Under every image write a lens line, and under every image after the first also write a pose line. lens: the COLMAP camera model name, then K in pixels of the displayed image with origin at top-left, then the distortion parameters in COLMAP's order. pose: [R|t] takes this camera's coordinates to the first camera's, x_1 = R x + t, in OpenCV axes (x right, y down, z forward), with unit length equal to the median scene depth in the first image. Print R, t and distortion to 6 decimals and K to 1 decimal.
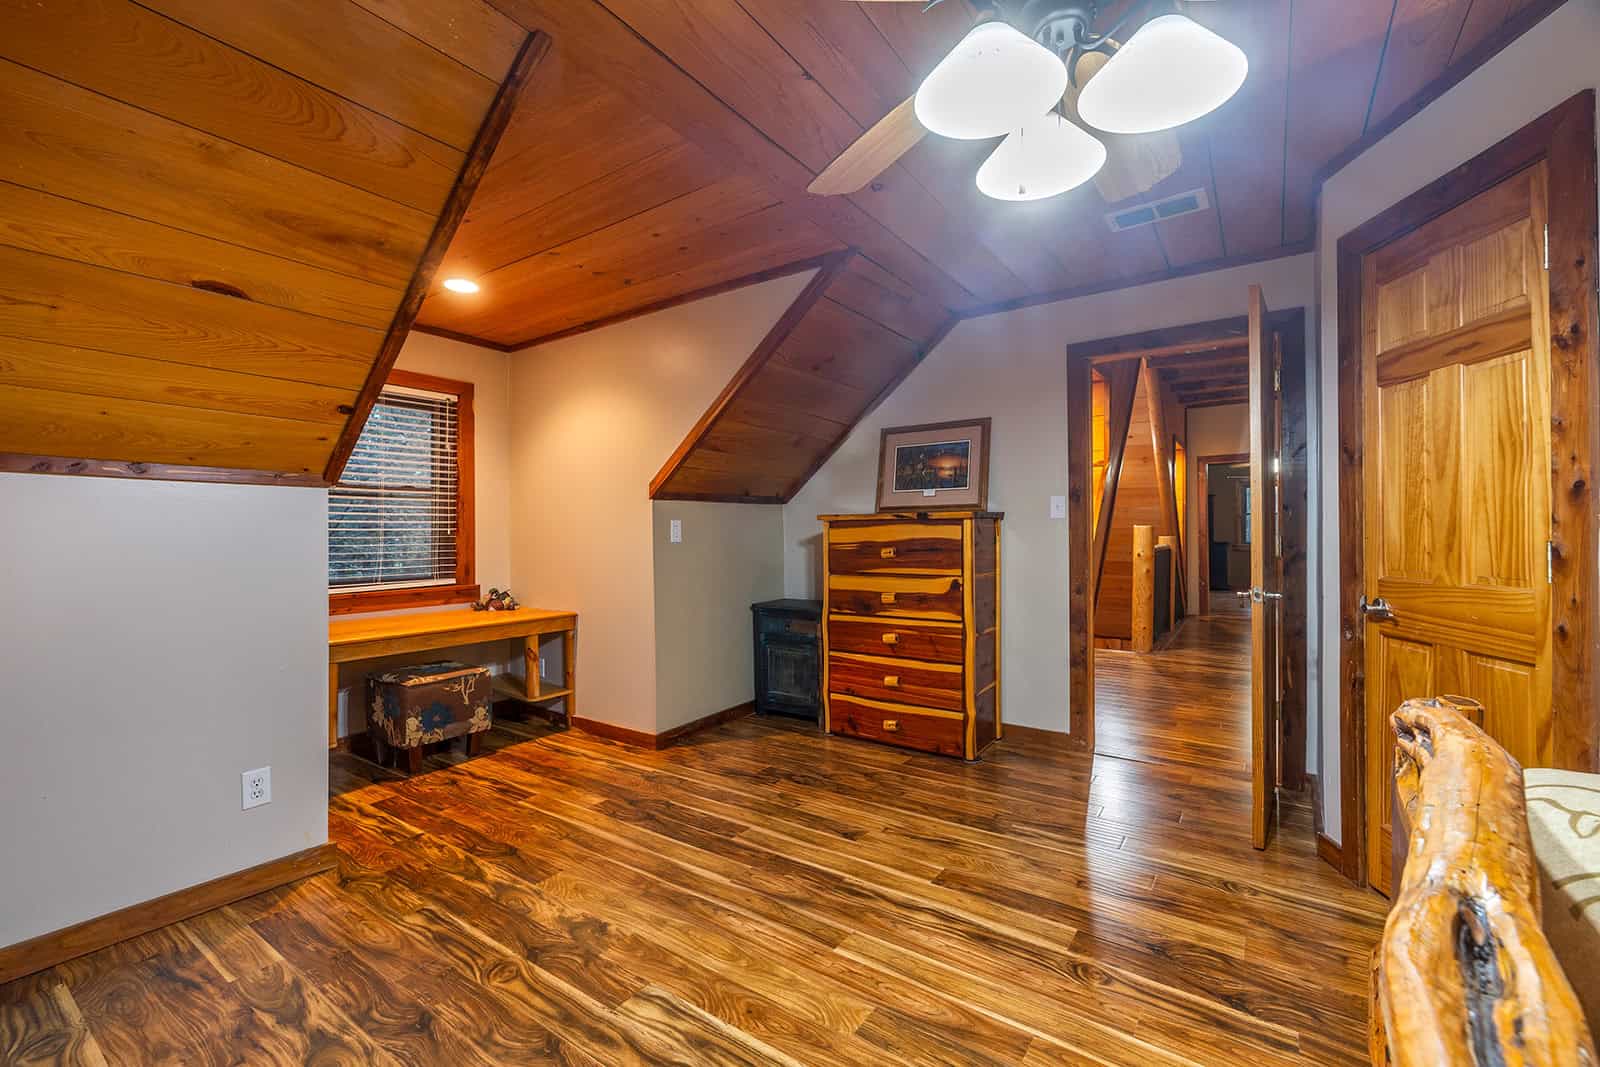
lens RADIAL K [[677.6, 0, 797.6], [0, 677.6, 531.7], [0, 0, 1]] dist [0.000770, 0.000197]
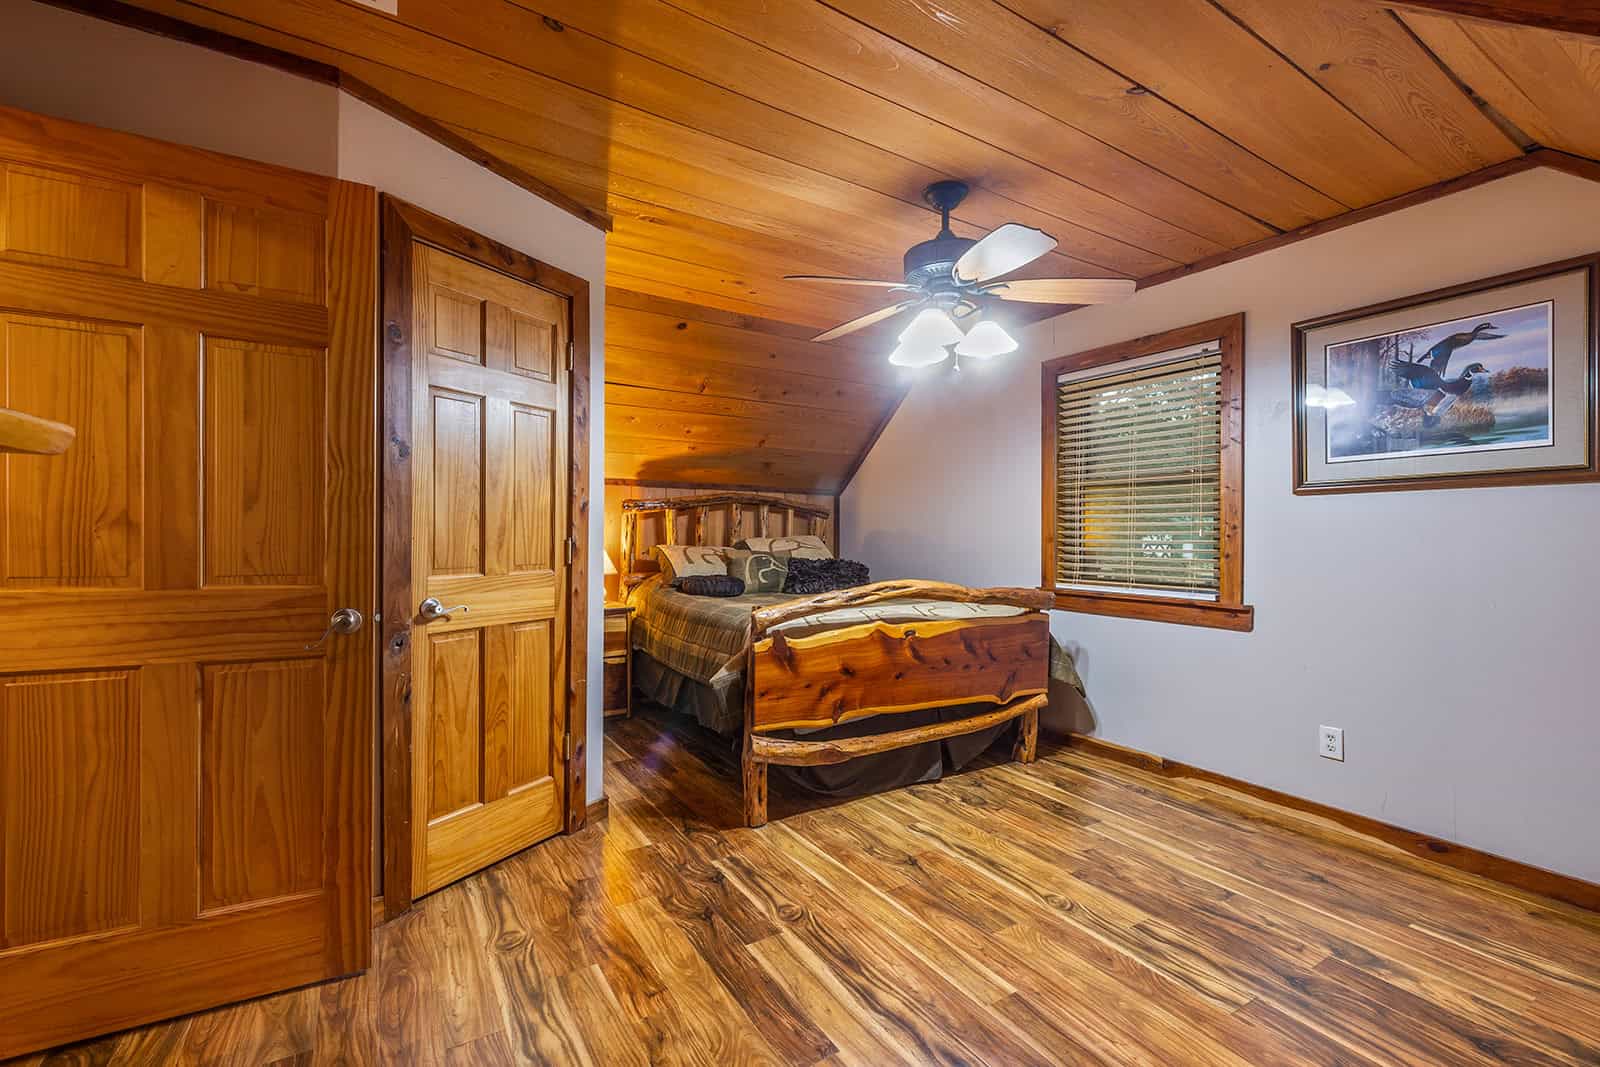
lens RADIAL K [[677.6, 0, 801.8], [0, 677.6, 531.3], [0, 0, 1]] dist [0.000770, 0.000197]
pose [[-0.915954, 0.001956, 0.401279, -0.051445], [0.000115, 0.999989, -0.004612, 0.004869], [-0.401284, -0.004178, -0.915944, 2.045792]]
